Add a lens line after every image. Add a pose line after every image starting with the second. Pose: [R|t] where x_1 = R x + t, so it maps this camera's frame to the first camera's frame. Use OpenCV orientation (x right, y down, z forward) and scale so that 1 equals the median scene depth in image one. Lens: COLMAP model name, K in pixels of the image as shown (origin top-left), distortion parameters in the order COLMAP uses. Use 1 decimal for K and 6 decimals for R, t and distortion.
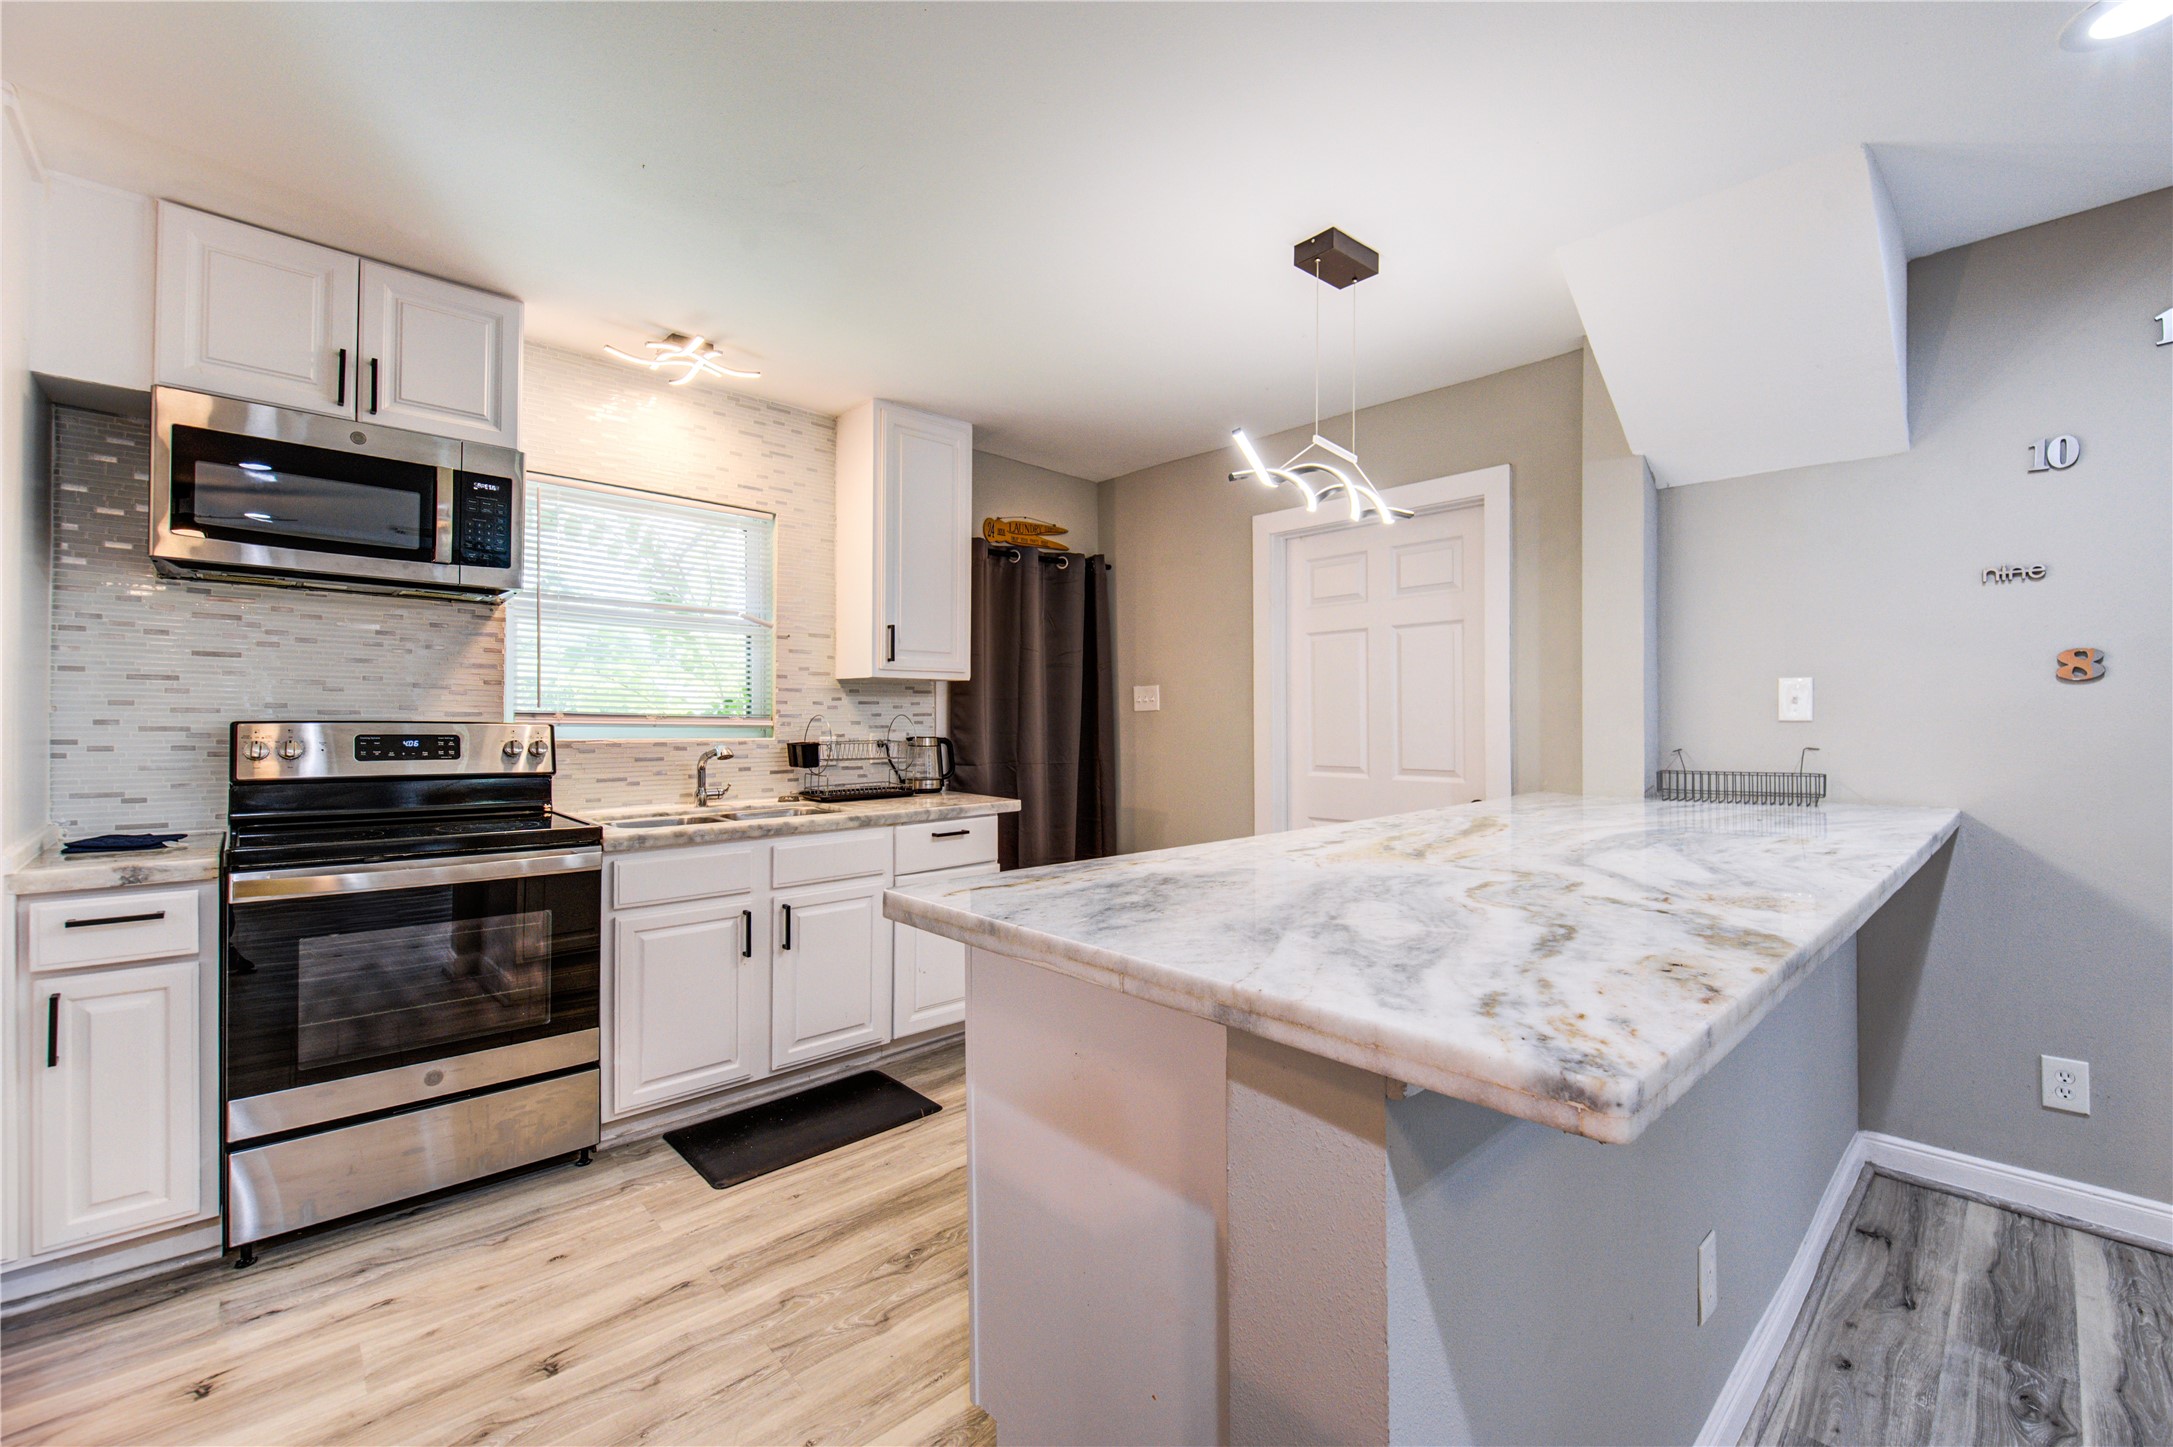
lens RADIAL K [[900.2, 0, 1108.6], [0, 900.2, 719.6], [0, 0, 1]] dist [-0.009632, -0.000440]
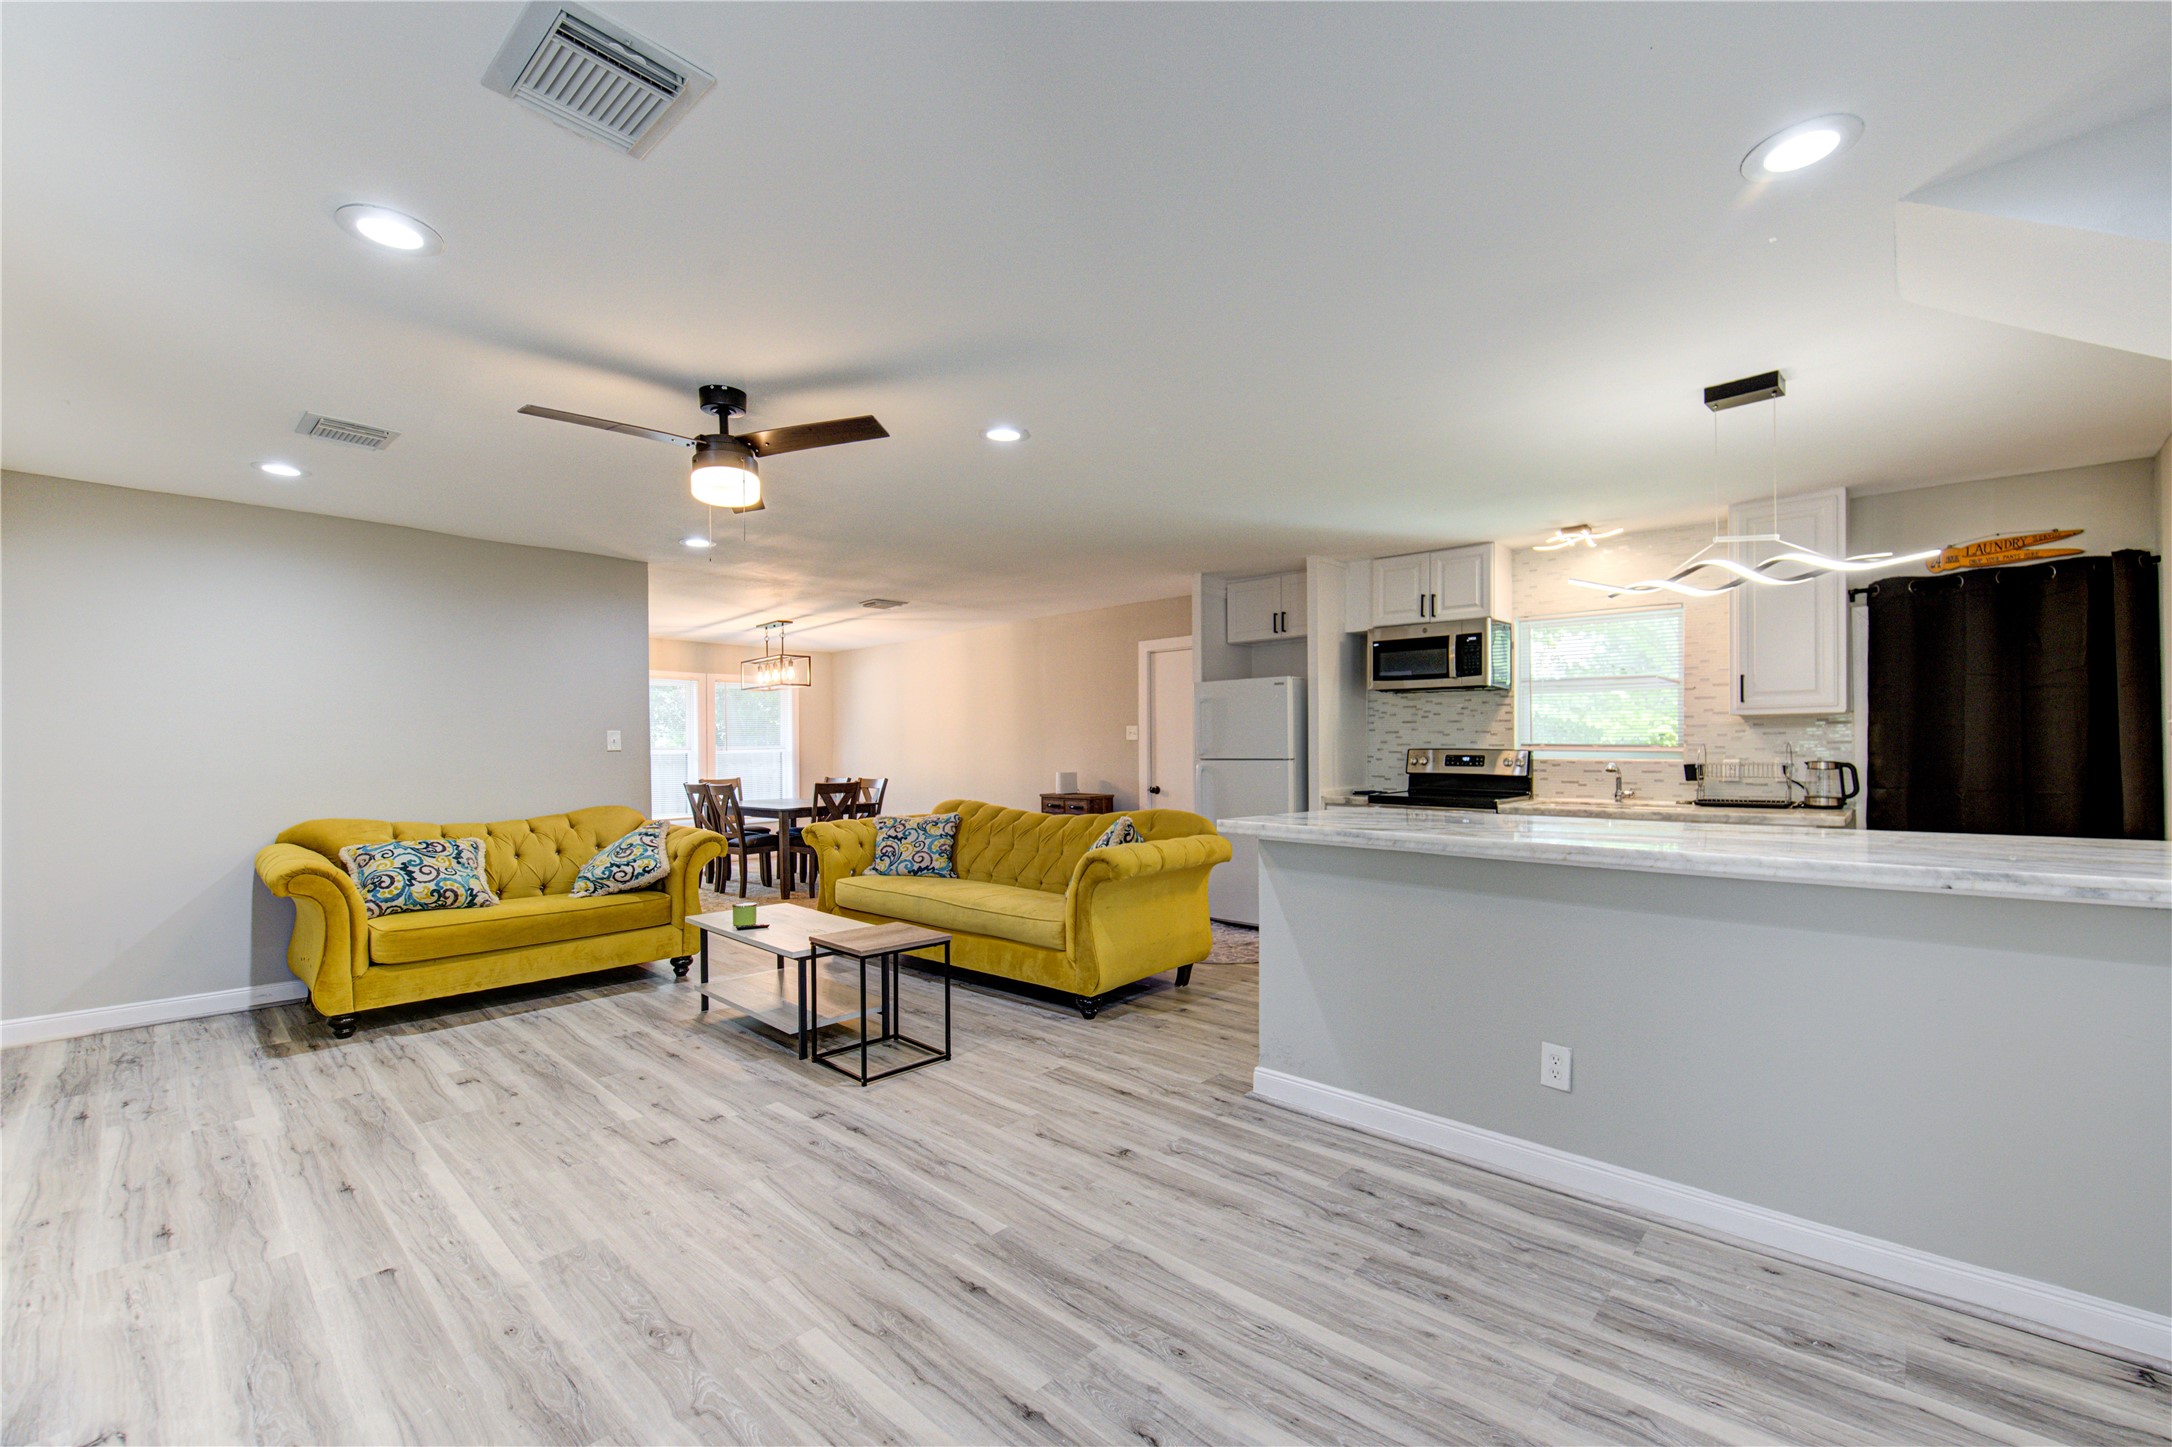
lens RADIAL K [[867.0, 0, 1075.8], [0, 867.0, 746.7], [0, 0, 1]] dist [-0.001705, -0.005028]
pose [[0.037458, -0.001722, -0.999297, 1.027132], [0.005246, 0.999985, -0.001527, -0.003743], [0.999284, -0.005186, 0.037466, -0.017262]]
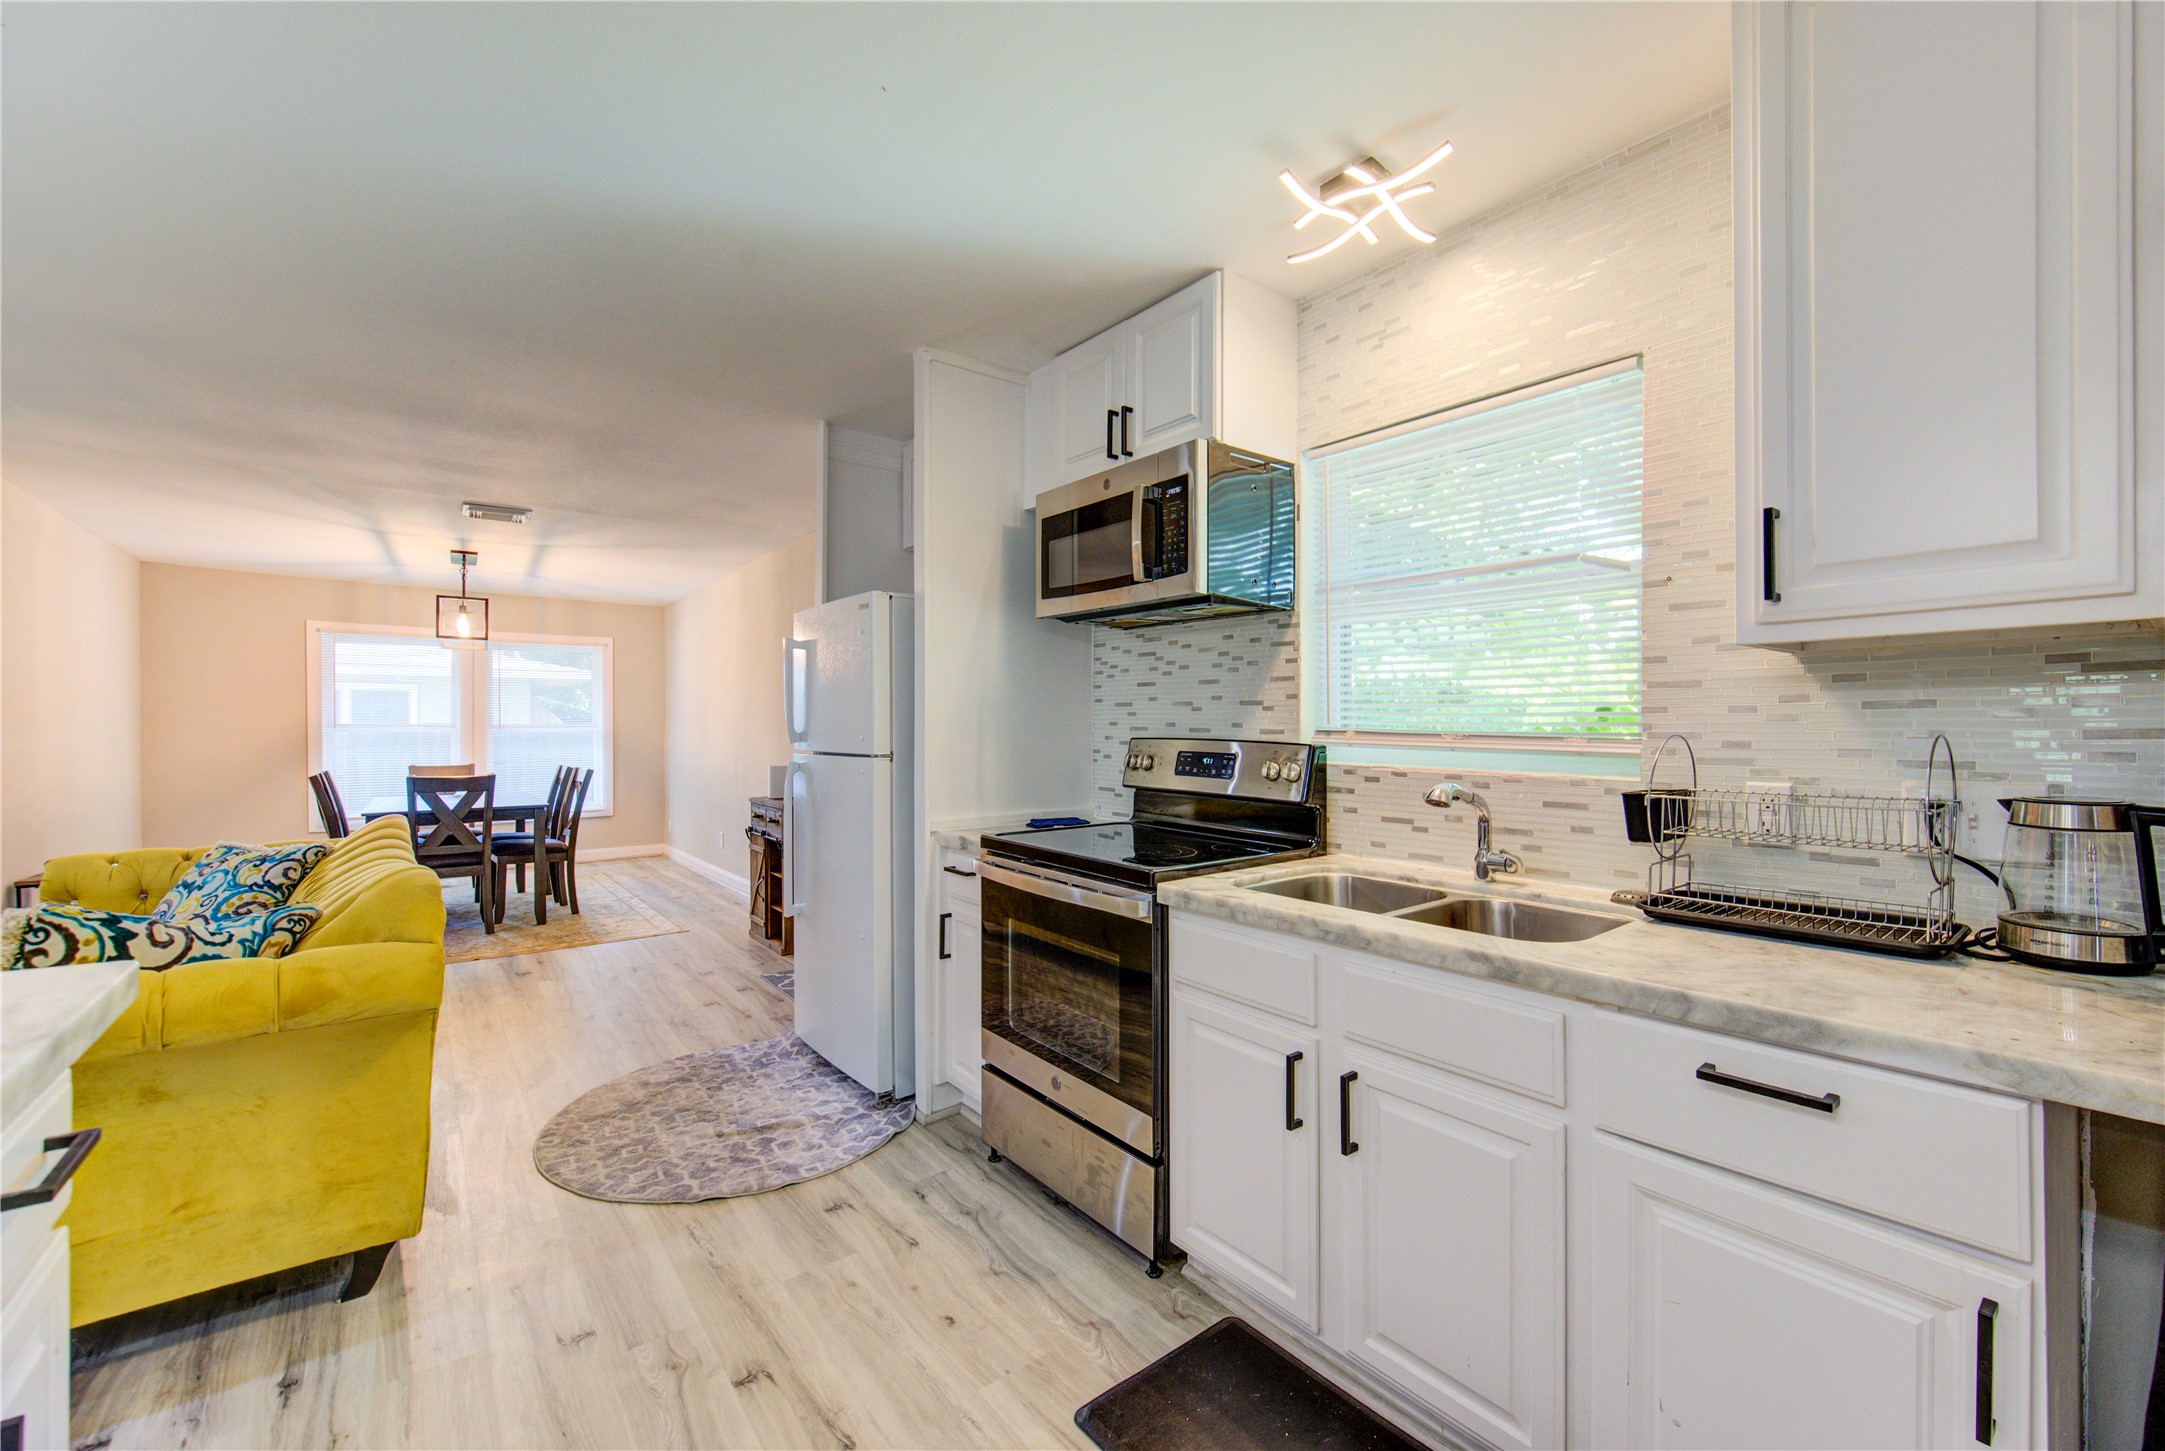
lens RADIAL K [[874.8, 0, 1103.7], [0, 874.8, 718.4], [0, 0, 1]] dist [-0.006478, -0.003276]
pose [[-0.083665, -0.012824, -0.996411, 0.173966], [-0.004365, 0.999912, -0.012502, -0.006852], [0.996484, 0.003304, -0.083714, 0.773954]]
